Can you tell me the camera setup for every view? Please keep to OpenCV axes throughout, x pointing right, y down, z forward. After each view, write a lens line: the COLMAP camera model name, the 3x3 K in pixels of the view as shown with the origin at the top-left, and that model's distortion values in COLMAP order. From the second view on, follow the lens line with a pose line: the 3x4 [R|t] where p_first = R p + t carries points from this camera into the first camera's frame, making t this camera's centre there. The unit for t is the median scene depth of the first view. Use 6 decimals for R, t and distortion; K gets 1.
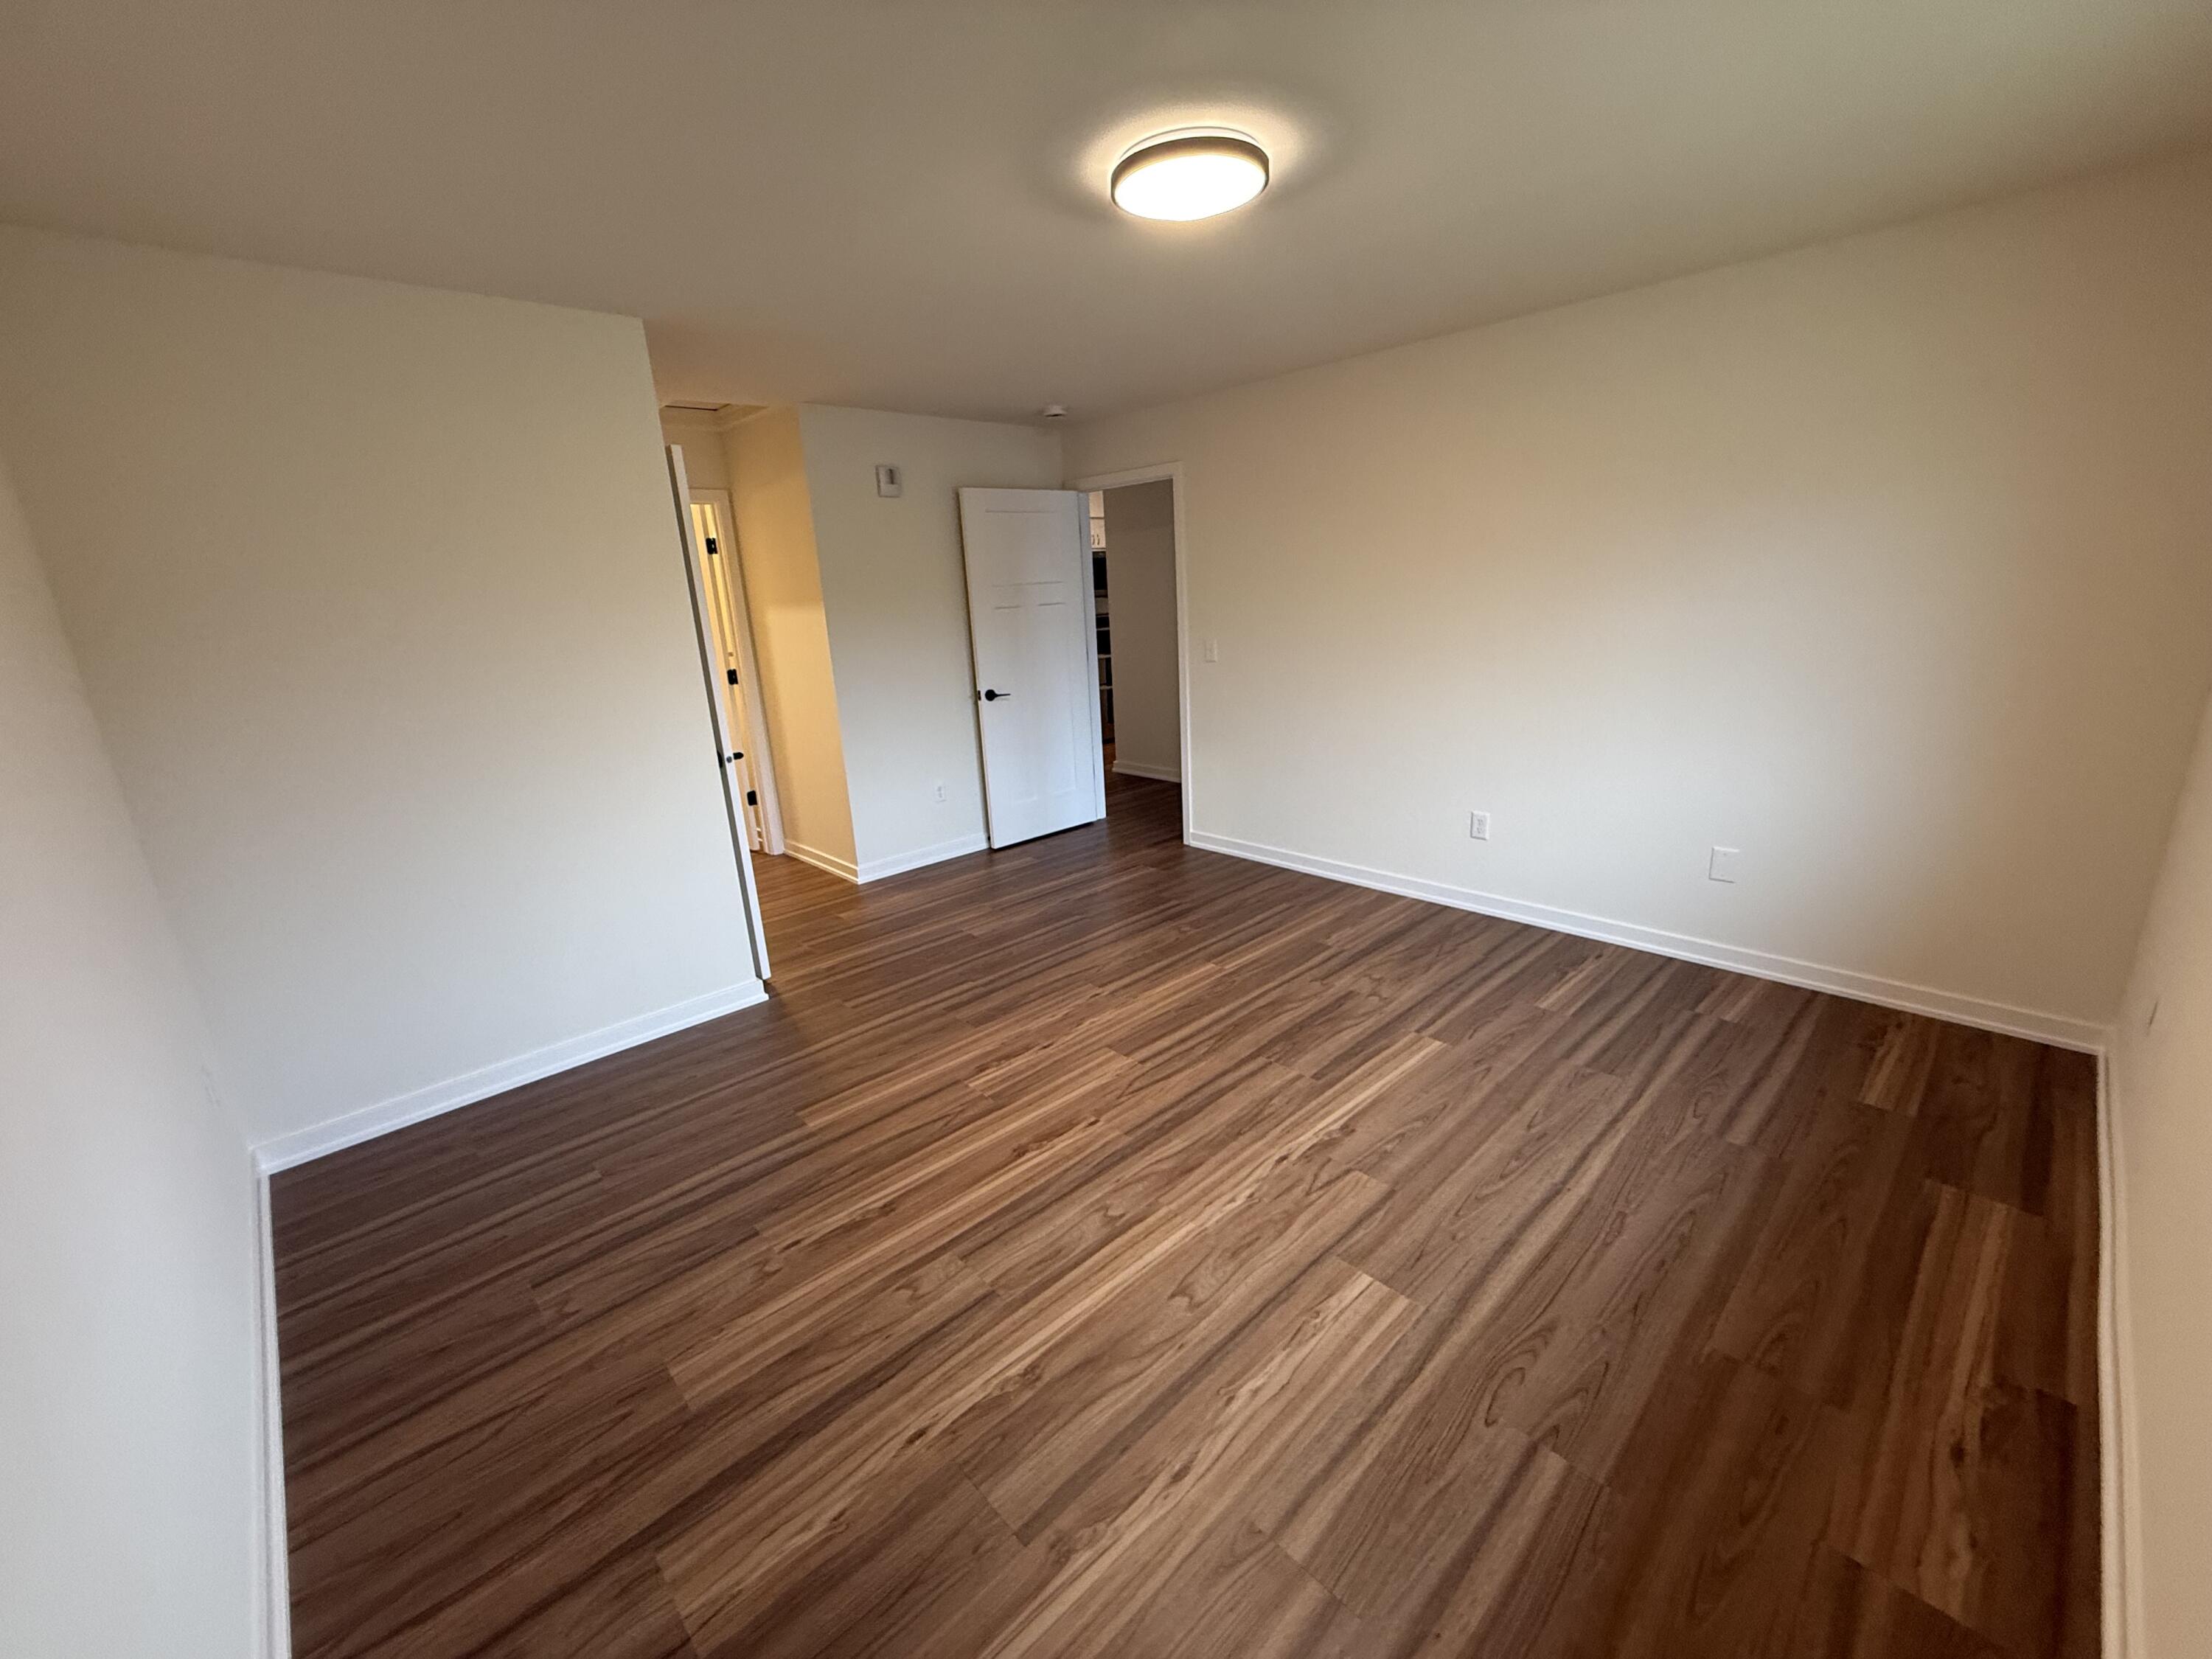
lens RADIAL K [[883.1, 0, 1102.6], [0, 883.1, 826.0], [0, 0, 1]] dist [-0.000413, -0.000025]
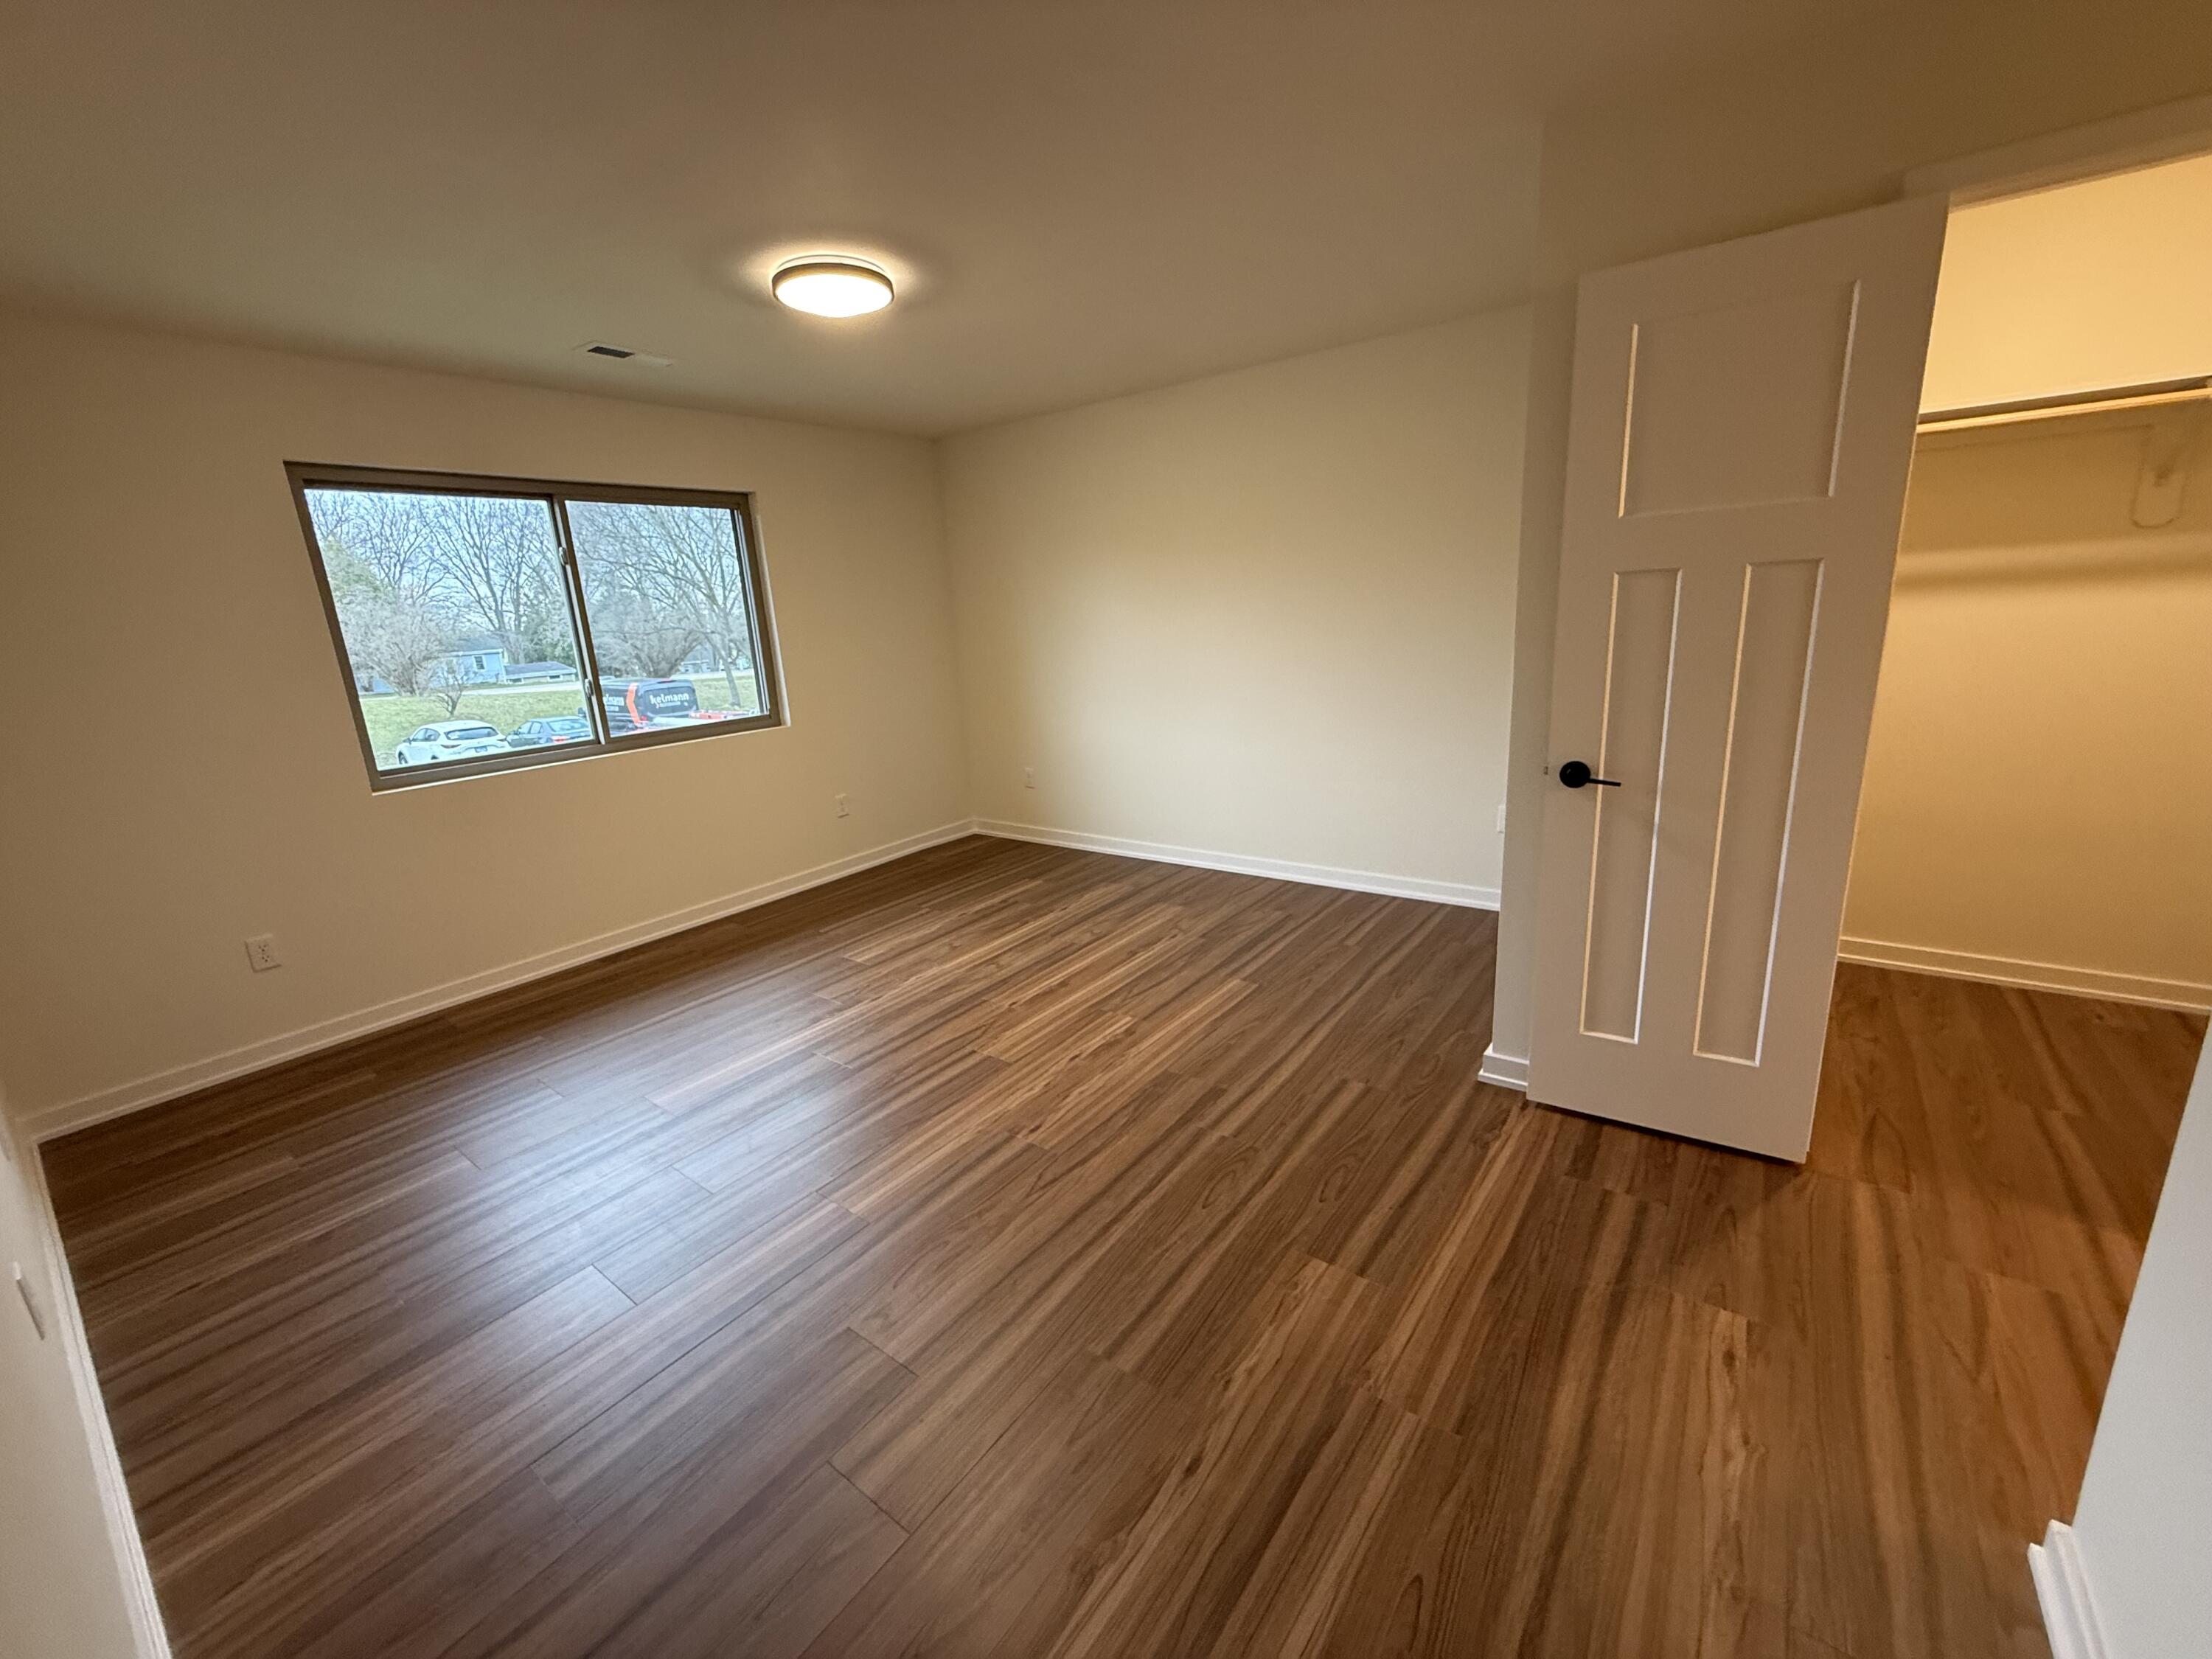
lens RADIAL K [[883.1, 0, 1098.9], [0, 883.1, 828.6], [0, 0, 1]] dist [-0.000413, -0.000025]
pose [[-0.979451, 0.149421, -0.135458, 0.003360], [0.062632, 0.863786, 0.499951, -0.522504], [0.191710, 0.481194, -0.855394, 2.049860]]
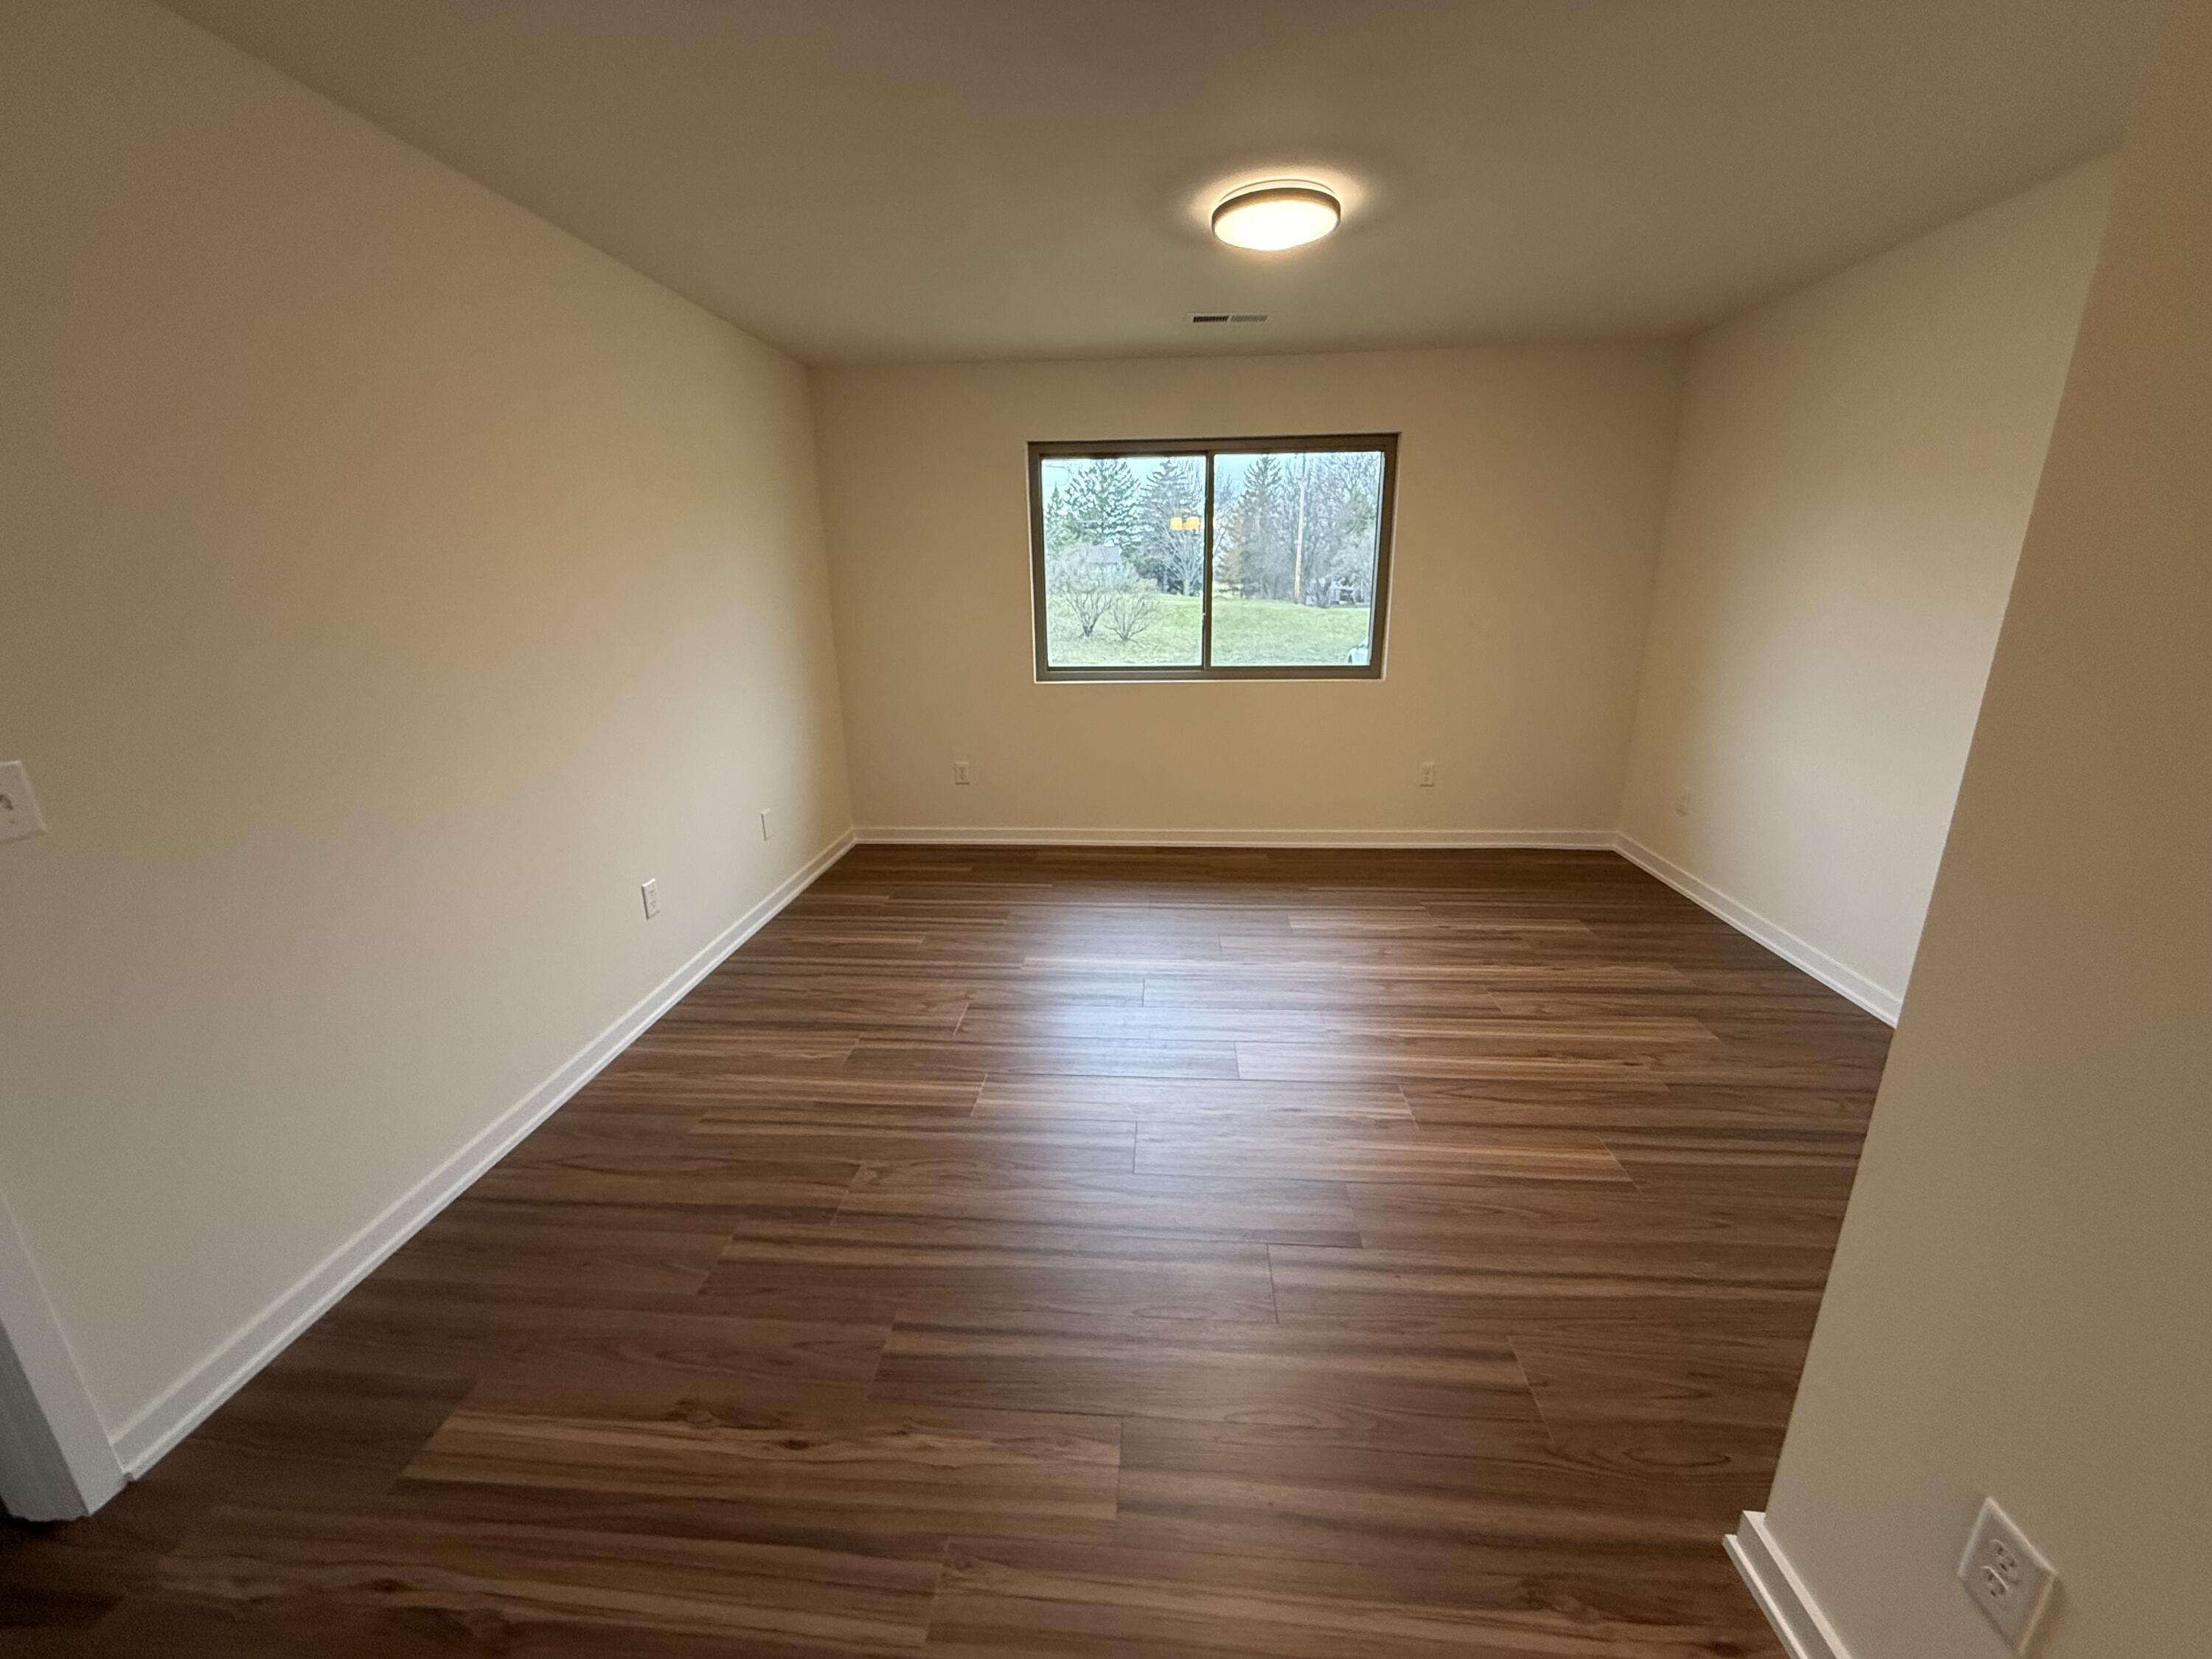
lens RADIAL K [[883.1, 0, 1100.7], [0, 883.1, 826.7], [0, 0, 1]] dist [-0.000413, -0.000025]
pose [[-0.674074, -0.144076, 0.724477, -0.597280], [0.245566, 0.881299, 0.403744, -0.421410], [-0.696651, 0.450060, -0.558681, 1.762229]]
